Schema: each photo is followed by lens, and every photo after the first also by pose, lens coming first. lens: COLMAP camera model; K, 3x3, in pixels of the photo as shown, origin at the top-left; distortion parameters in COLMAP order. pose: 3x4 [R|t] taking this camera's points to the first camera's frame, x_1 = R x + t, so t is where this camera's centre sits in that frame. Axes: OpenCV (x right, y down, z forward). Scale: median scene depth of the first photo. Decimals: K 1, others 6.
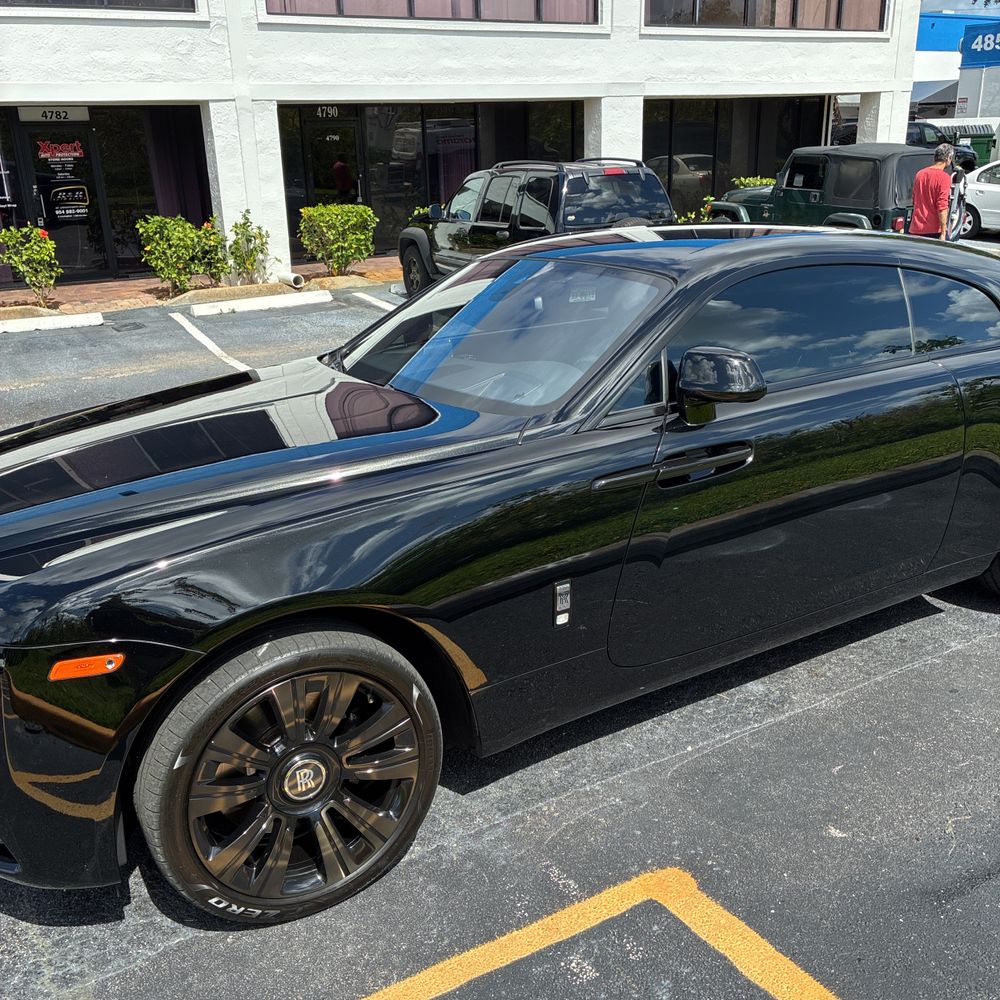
lens RADIAL K [[1018.1, 0, 504.3], [0, 1018.1, 494.7], [0, 0, 1]] dist [0.021475, 0.000000]
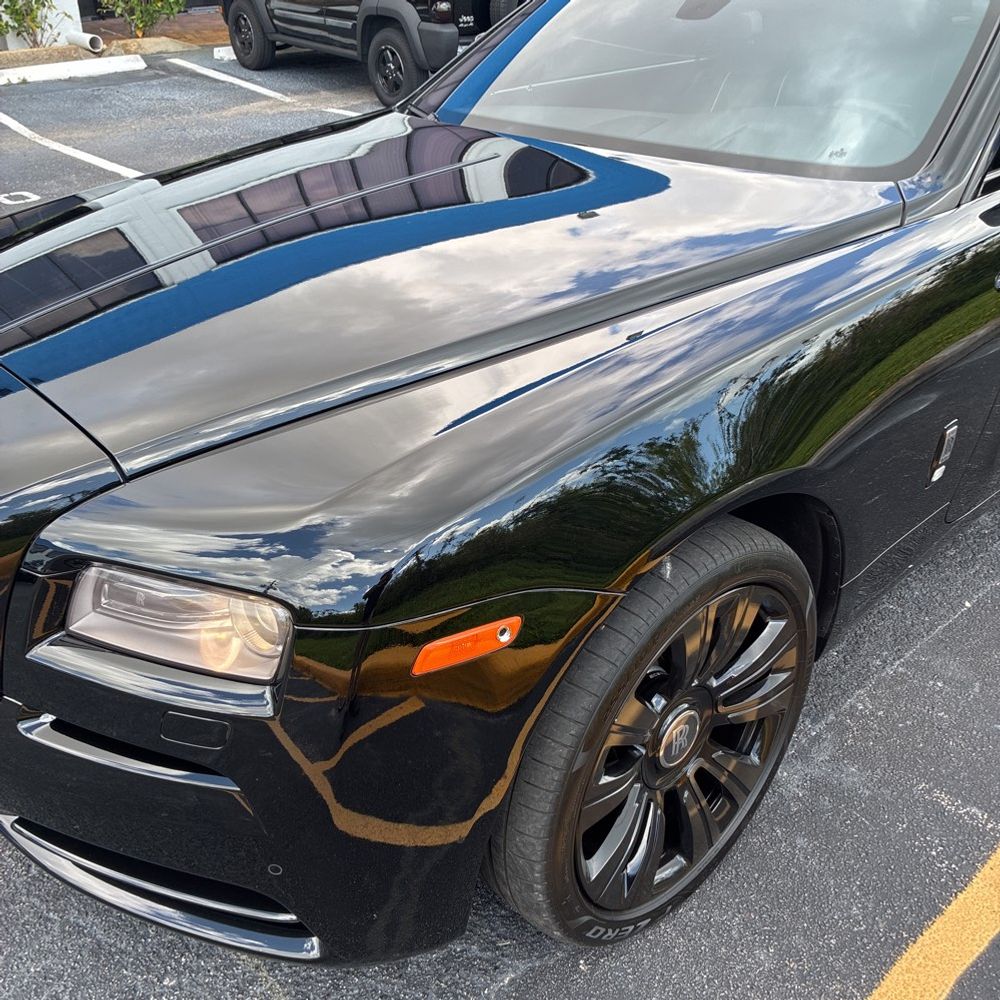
lens RADIAL K [[1018.1, 0, 500.8], [0, 1018.1, 494.5], [0, 0, 1]] dist [0.021475, 0.000000]
pose [[0.978487, -0.082609, 0.189048, -0.077703], [0.043683, 0.978516, 0.201488, -0.004889], [-0.201632, -0.188895, 0.961074, 0.071672]]
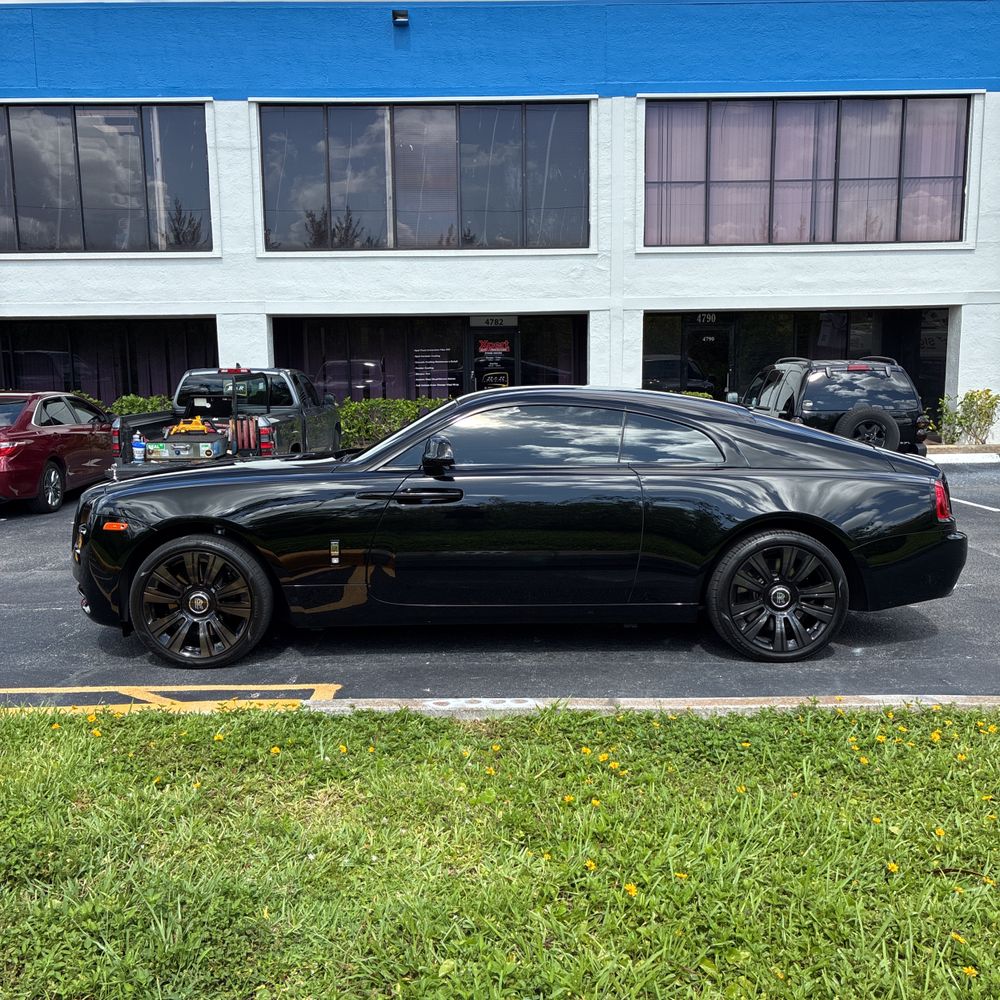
lens RADIAL K [[1018.1, 0, 502.8], [0, 1018.1, 506.4], [0, 0, 1]] dist [0.021475, 0.000000]
pose [[0.868370, 0.091641, -0.487375, 0.263246], [-0.175198, 0.976095, -0.128621, 0.043634], [0.463938, 0.197078, 0.863668, -0.120795]]
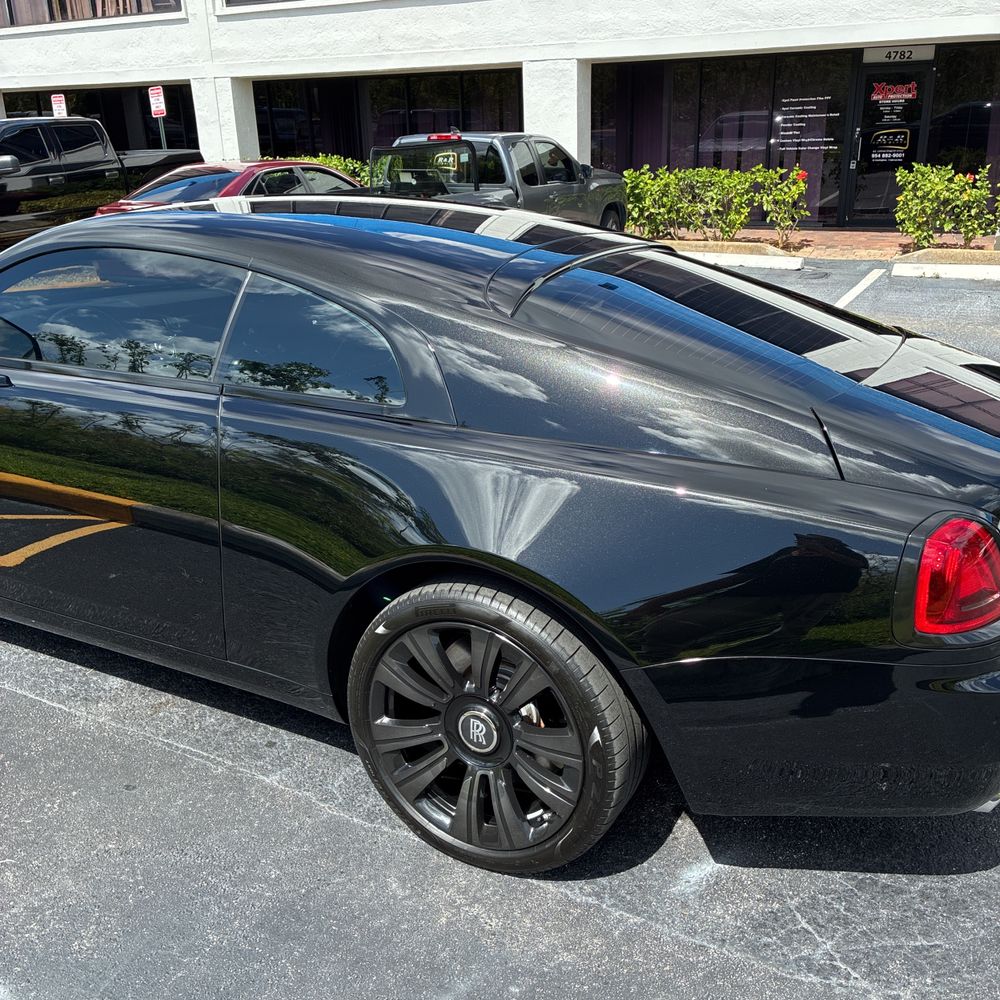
lens RADIAL K [[1018.1, 0, 489.7], [0, 1018.1, 500.4], [0, 0, 1]] dist [0.021475, 0.000000]
pose [[0.495472, 0.327221, -0.804633, 0.305987], [-0.272365, 0.938140, 0.213799, -0.076551], [0.824818, 0.113223, 0.553945, 0.188607]]
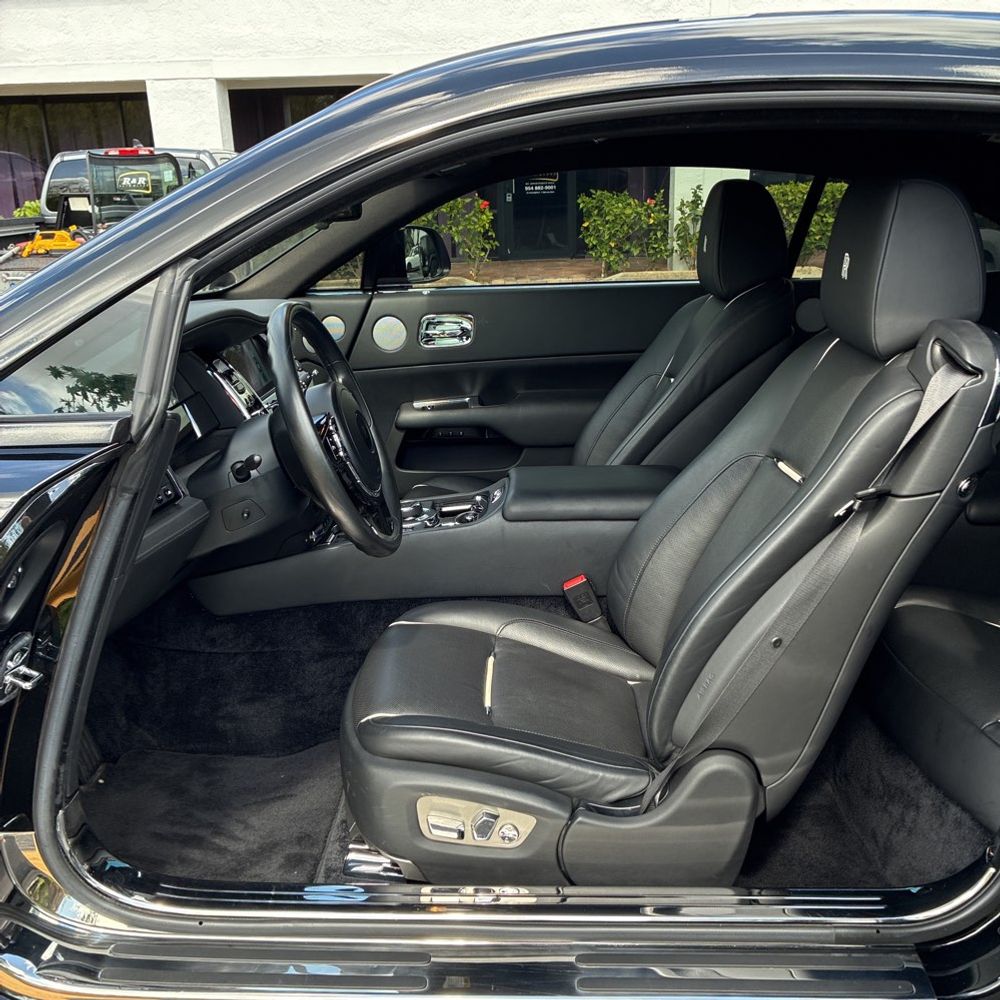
lens RADIAL K [[1018.1, 0, 487.6], [0, 1018.1, 506.4], [0, 0, 1]] dist [0.021475, 0.000000]
pose [[0.837894, 0.176328, -0.516568, 0.101045], [-0.173831, 0.983311, 0.053687, -0.021004], [0.517414, 0.044812, 0.854561, 0.159773]]
